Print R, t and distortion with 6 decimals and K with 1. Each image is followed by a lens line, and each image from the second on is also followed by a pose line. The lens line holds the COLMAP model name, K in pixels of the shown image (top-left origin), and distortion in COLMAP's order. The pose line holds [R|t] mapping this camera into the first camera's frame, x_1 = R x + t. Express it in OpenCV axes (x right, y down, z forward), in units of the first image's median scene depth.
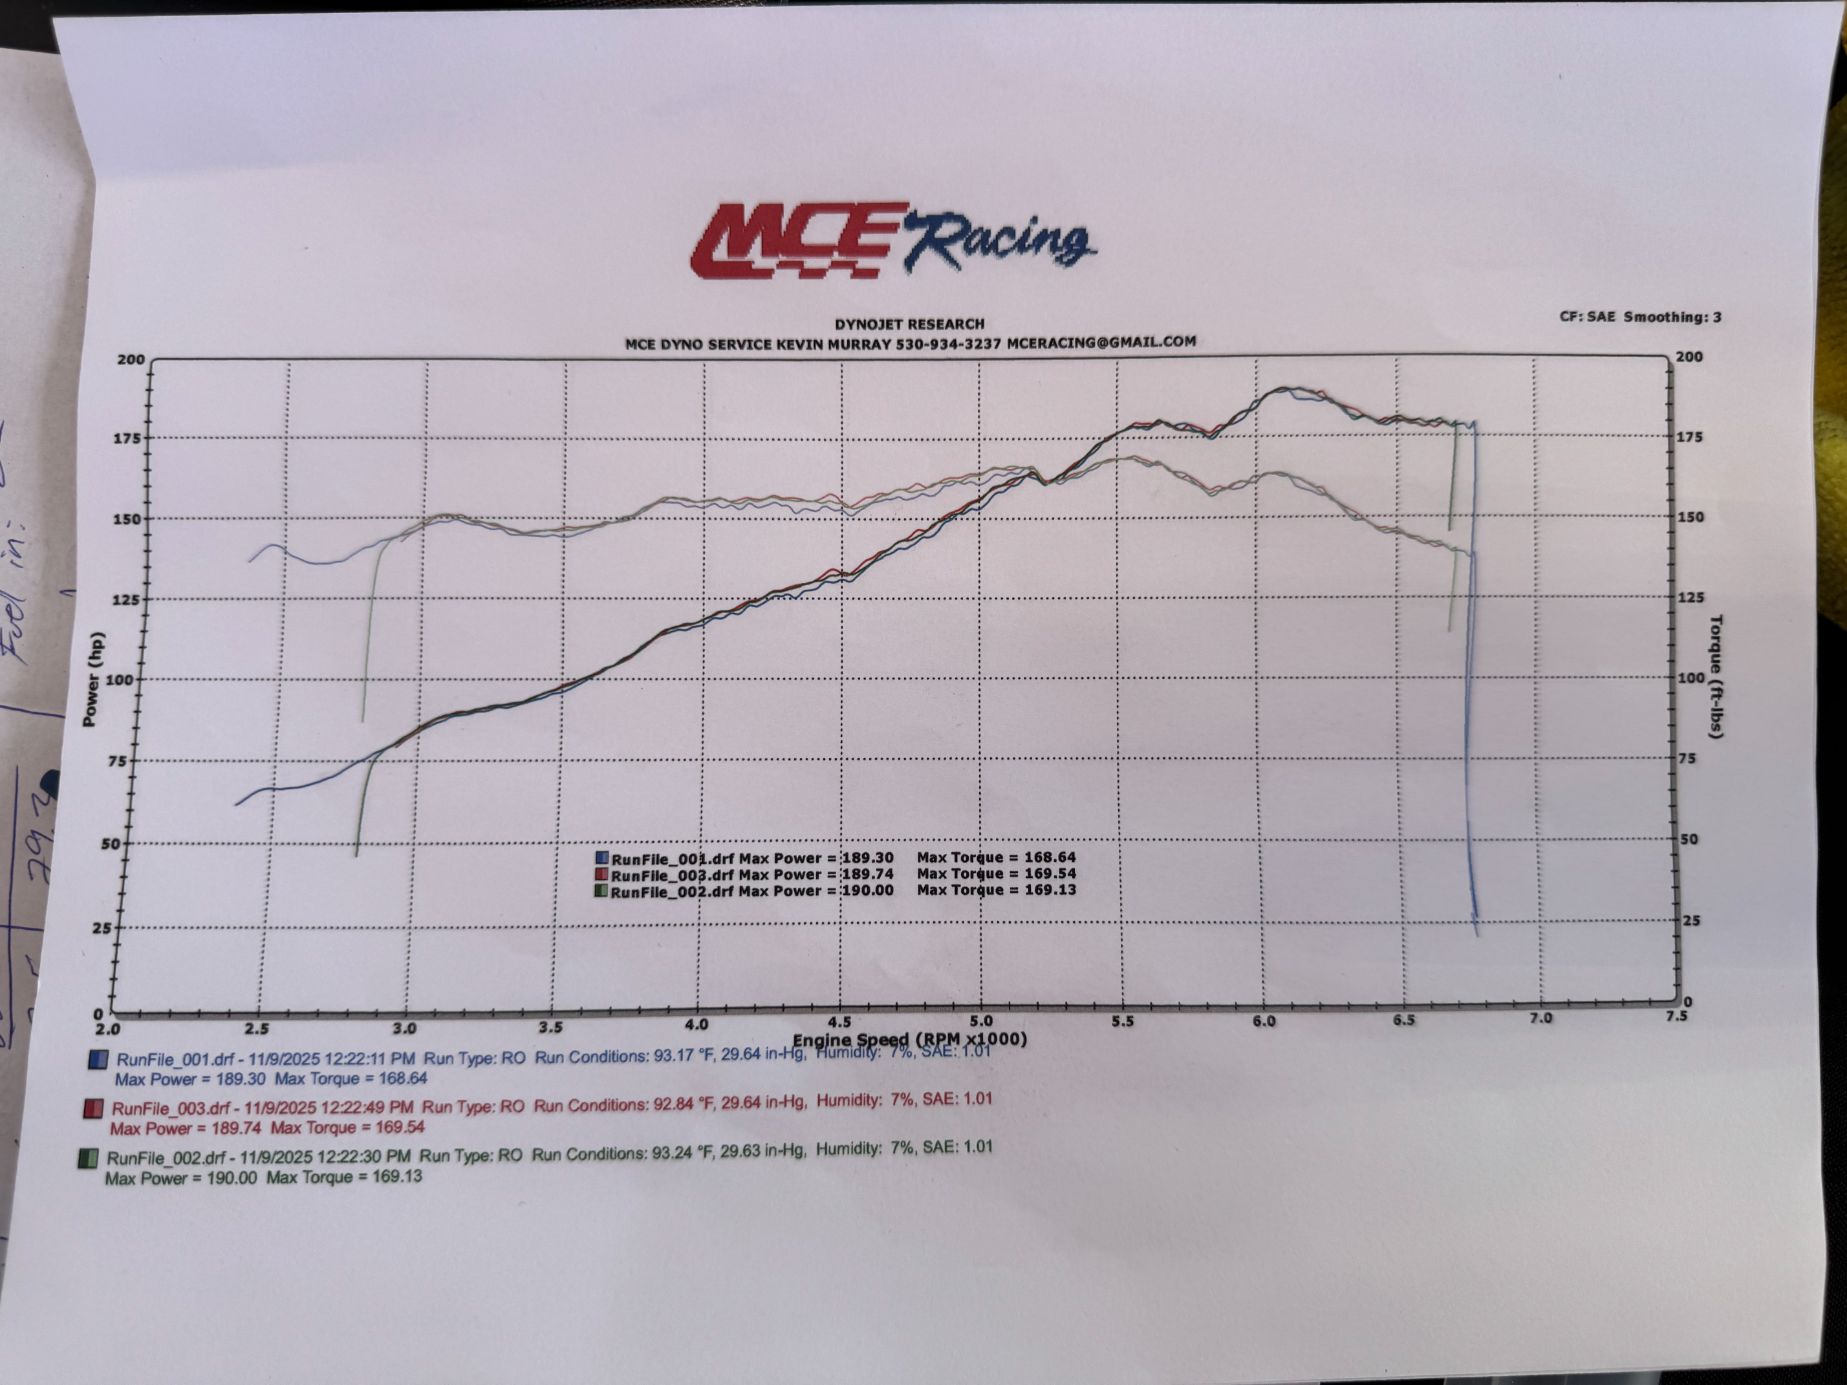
lens RADIAL K [[1323.0, 0, 962.9], [0, 1323.0, 697.9], [0, 0, 1]] dist [0.116747, 0.002640]
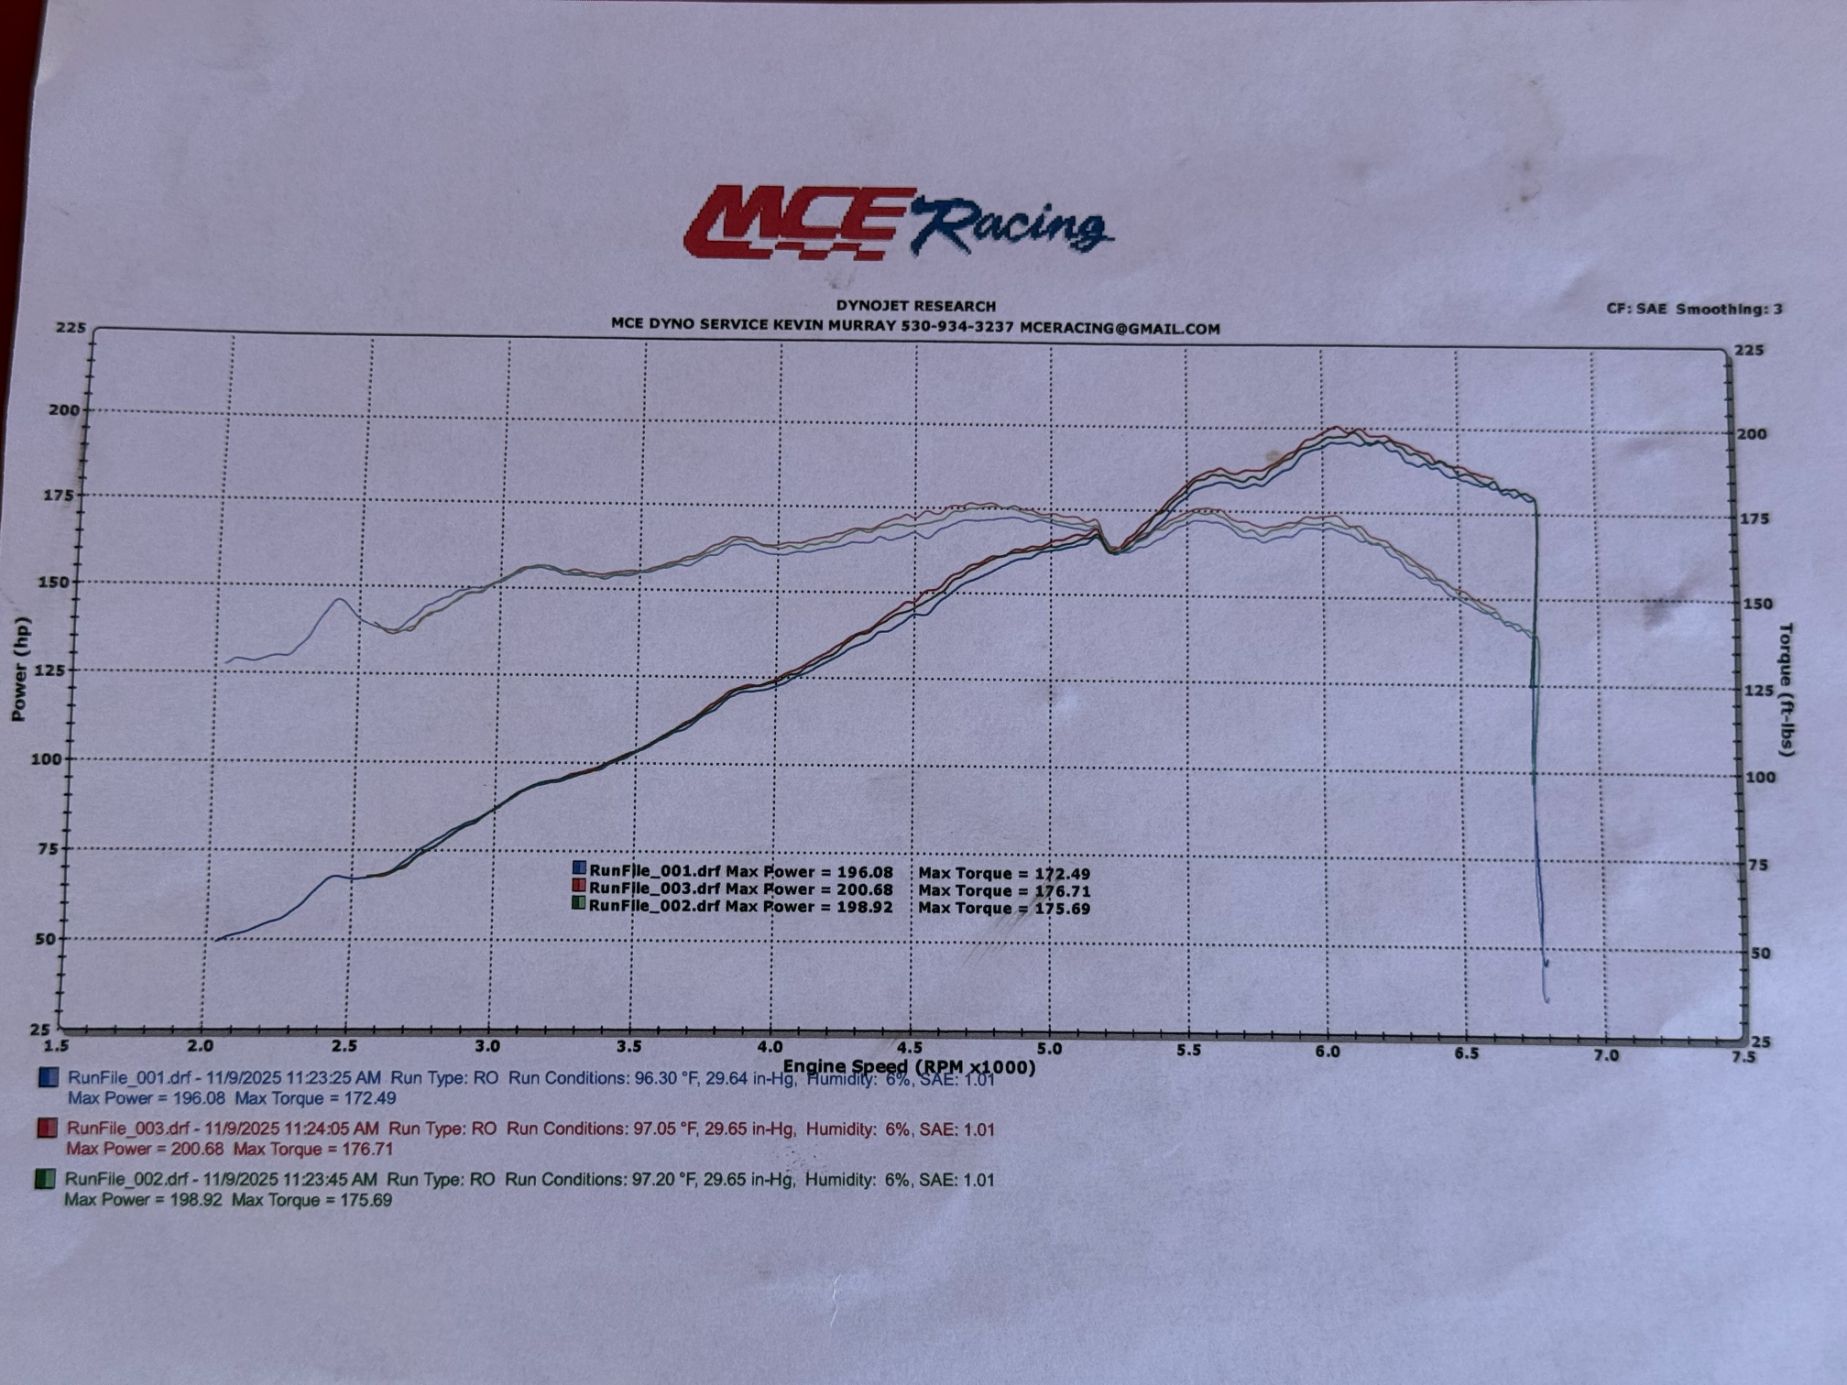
lens RADIAL K [[2564.8, 0, 988.7], [0, 2564.8, 684.8], [0, 0, 1]] dist [0.013080, 2.817914]
pose [[0.999874, 0.011756, -0.010635, 0.032846], [-0.011131, 0.998310, 0.057034, -0.116045], [0.011287, -0.056908, 0.998316, -0.798972]]
